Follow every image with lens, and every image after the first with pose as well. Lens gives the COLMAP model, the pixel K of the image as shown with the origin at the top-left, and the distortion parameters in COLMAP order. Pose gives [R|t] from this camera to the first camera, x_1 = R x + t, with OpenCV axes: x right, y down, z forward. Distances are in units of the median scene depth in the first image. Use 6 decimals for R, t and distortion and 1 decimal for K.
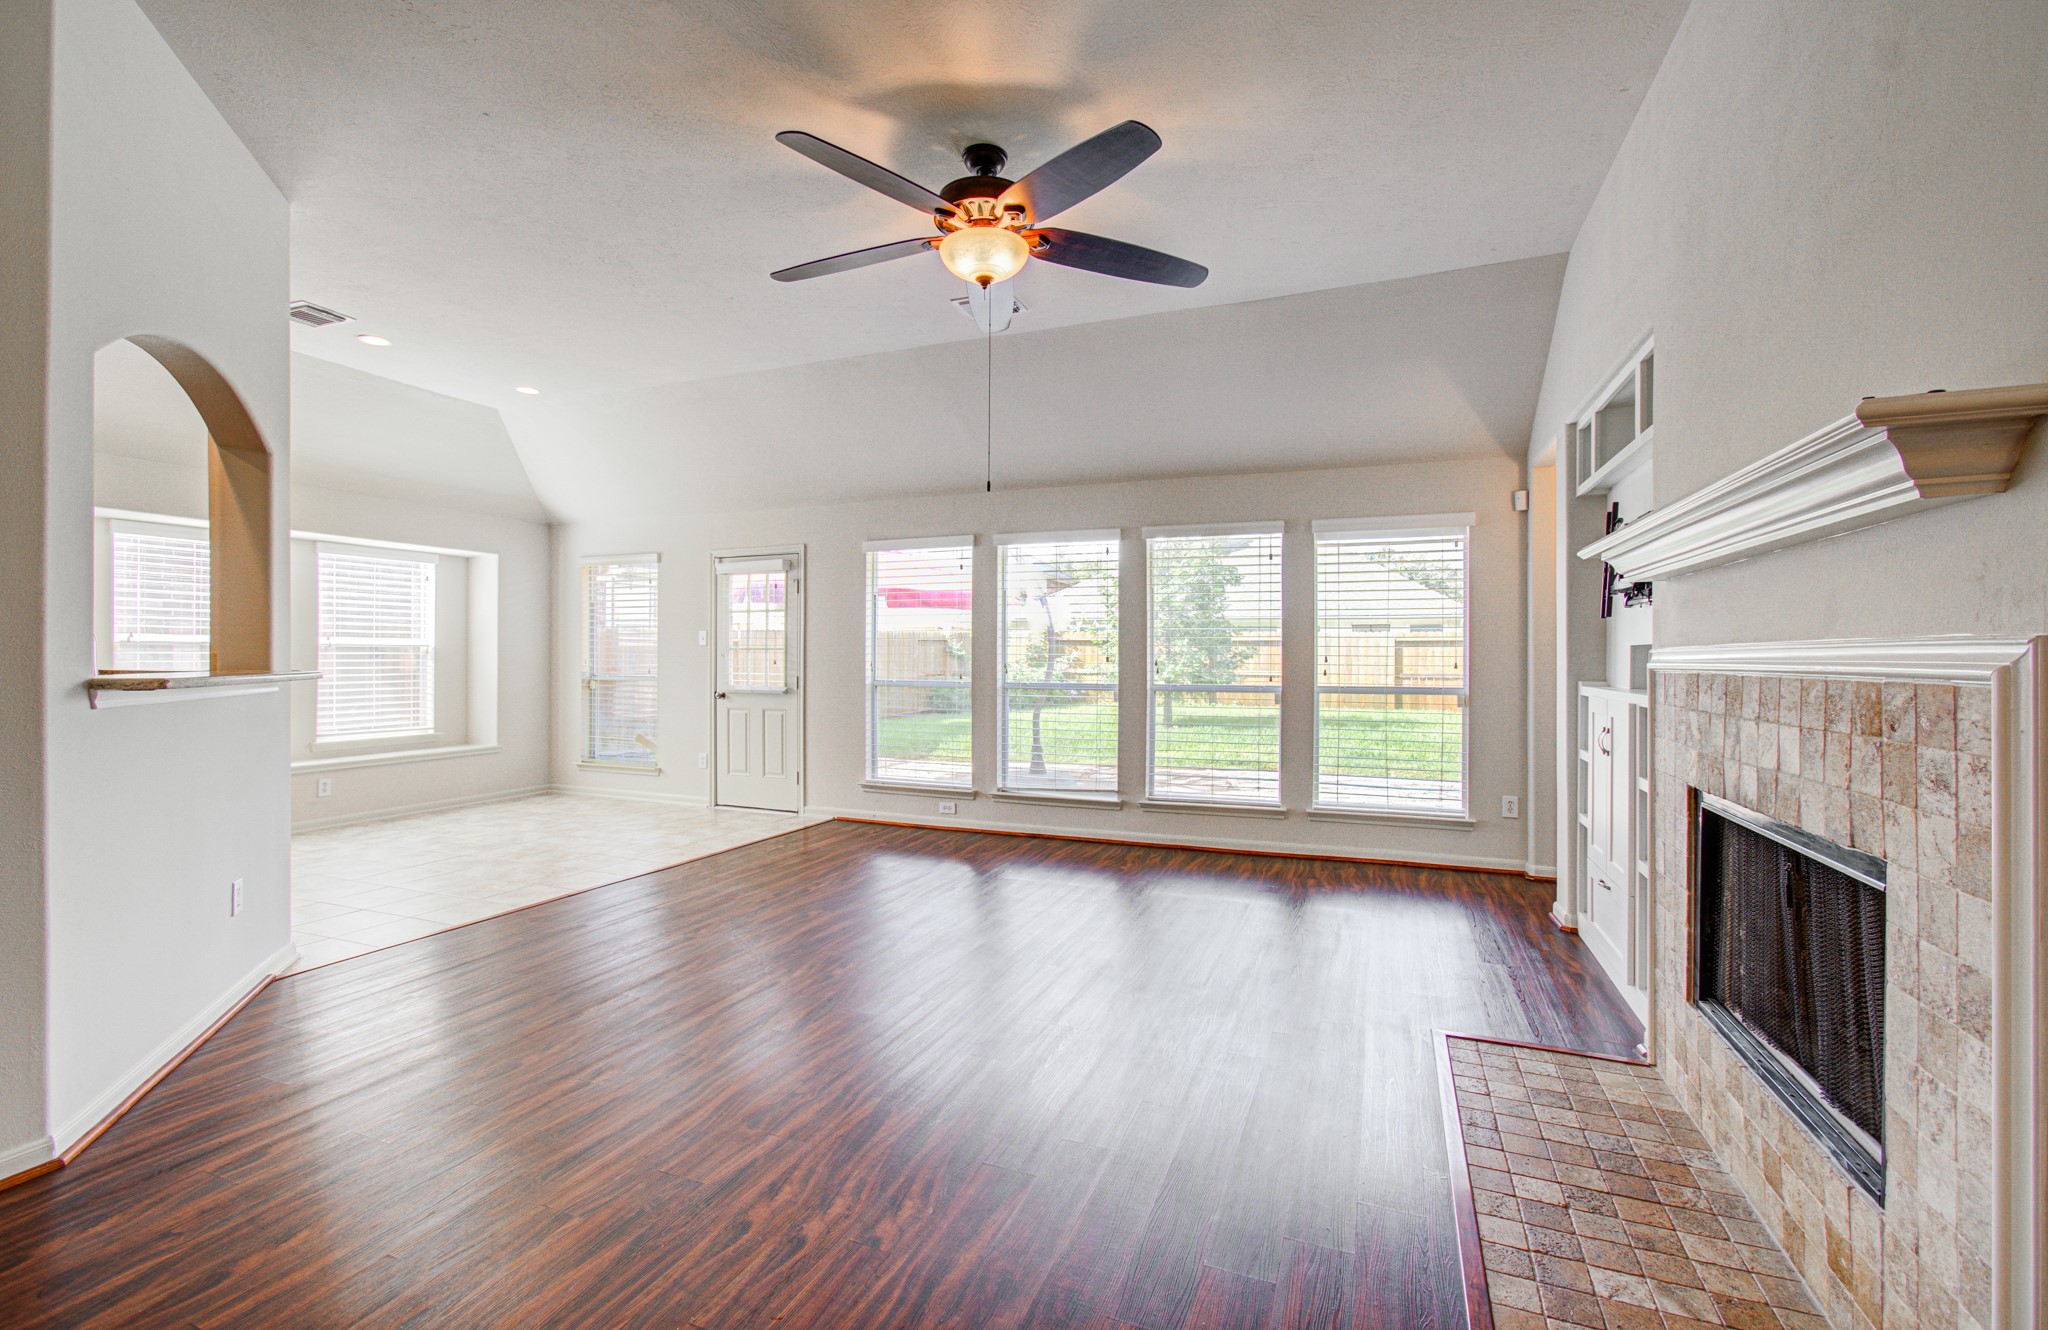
lens RADIAL K [[901.2, 0, 1027.3], [0, 901.2, 650.1], [0, 0, 1]] dist [-0.014021, 0.005023]
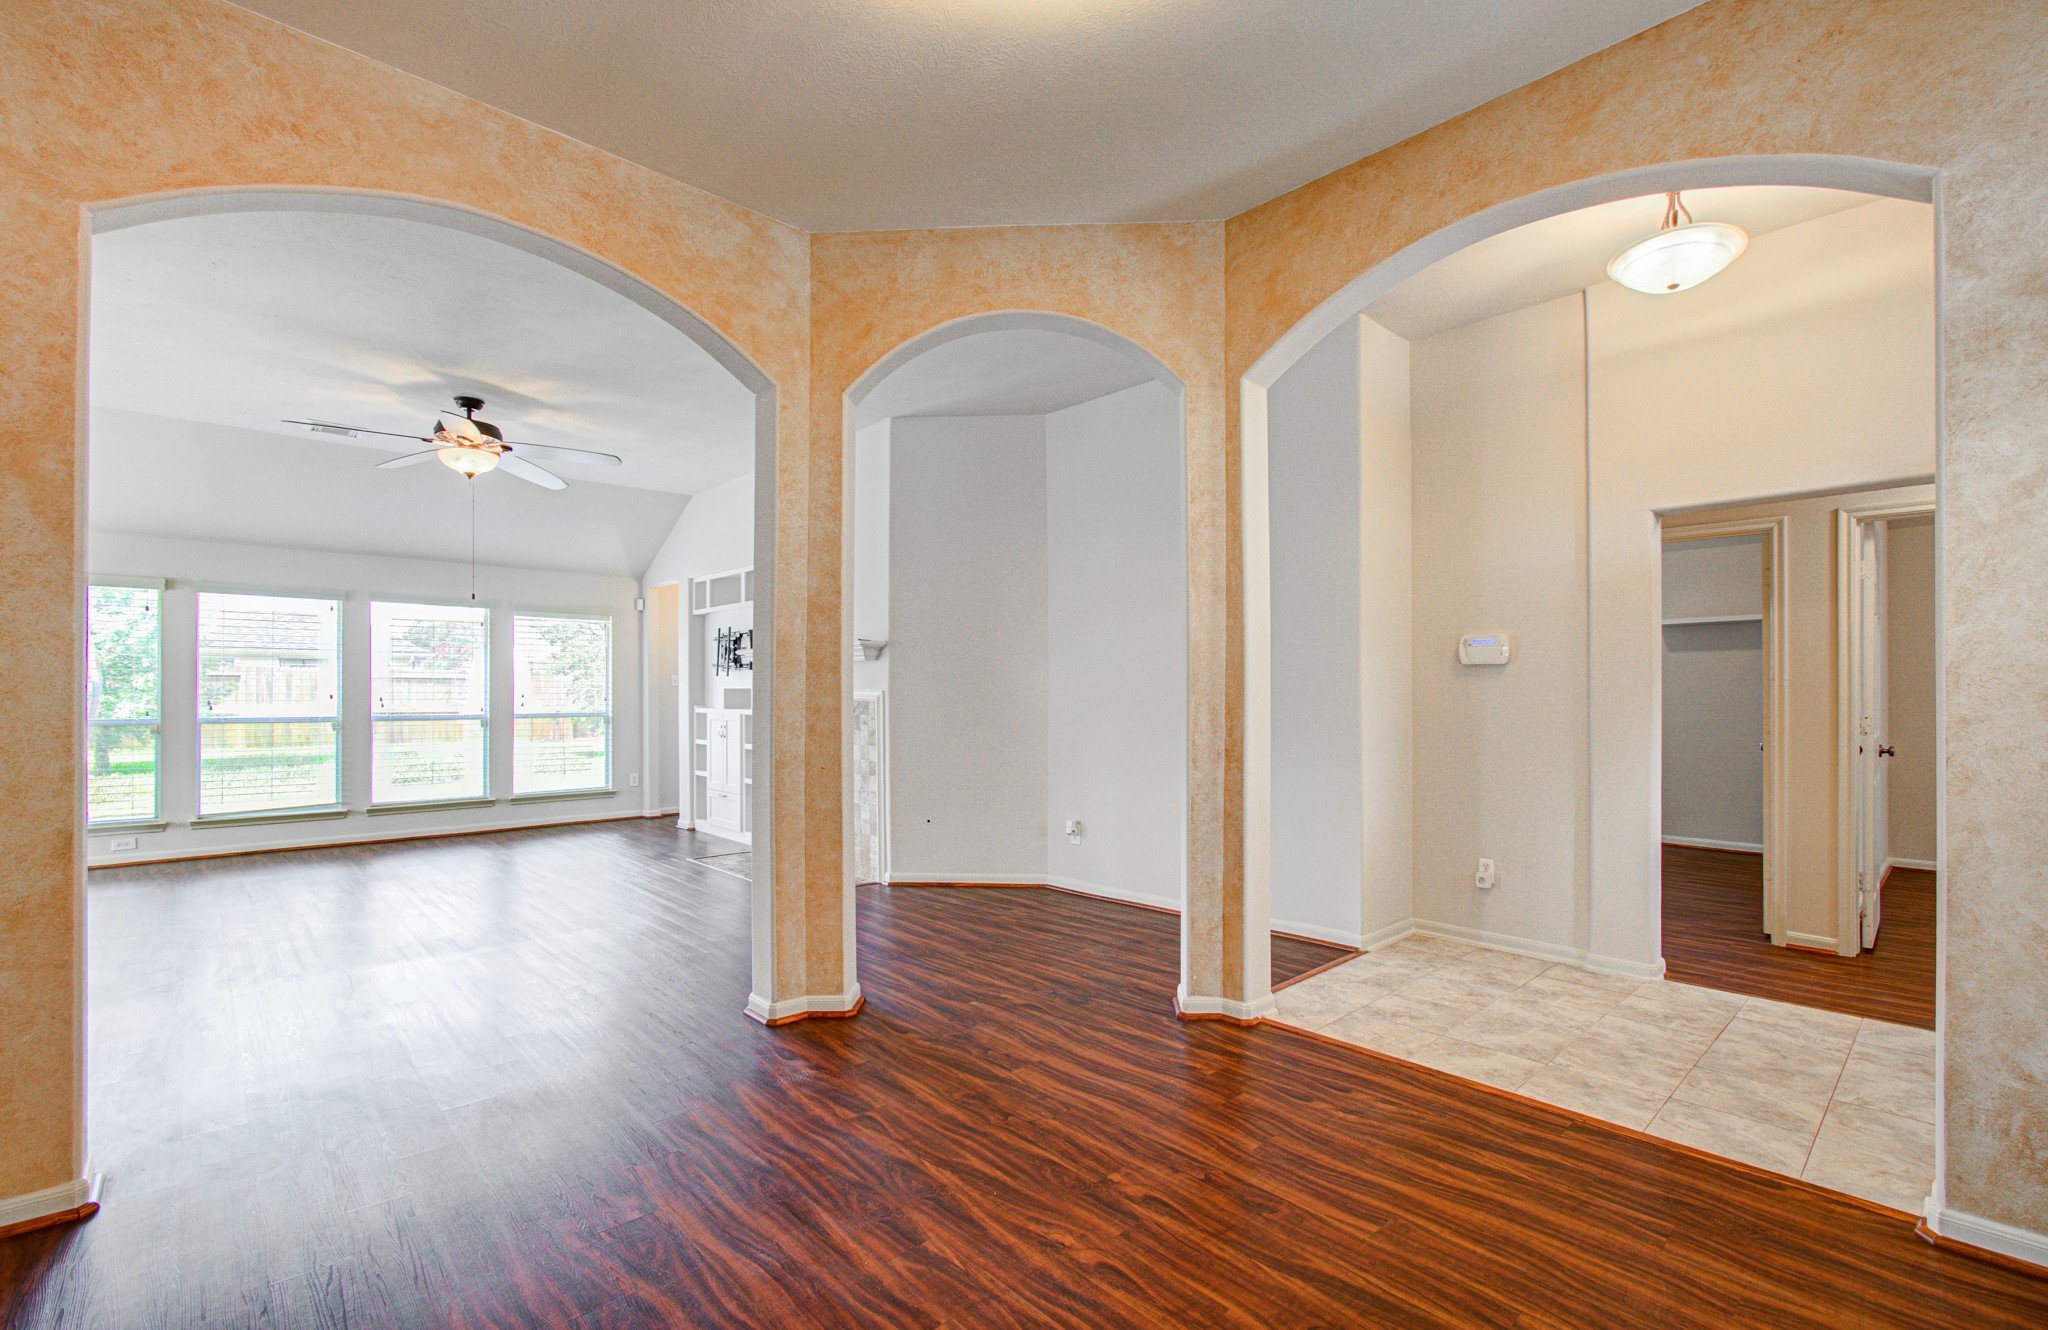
lens RADIAL K [[901.2, 0, 1015.9], [0, 901.2, 682.4], [0, 0, 1]] dist [-0.014021, 0.005023]
pose [[0.438497, 0.010864, 0.898667, -0.622490], [-0.006643, 0.999939, -0.008847, -0.004022], [-0.898708, -0.002090, 0.438542, -0.380190]]
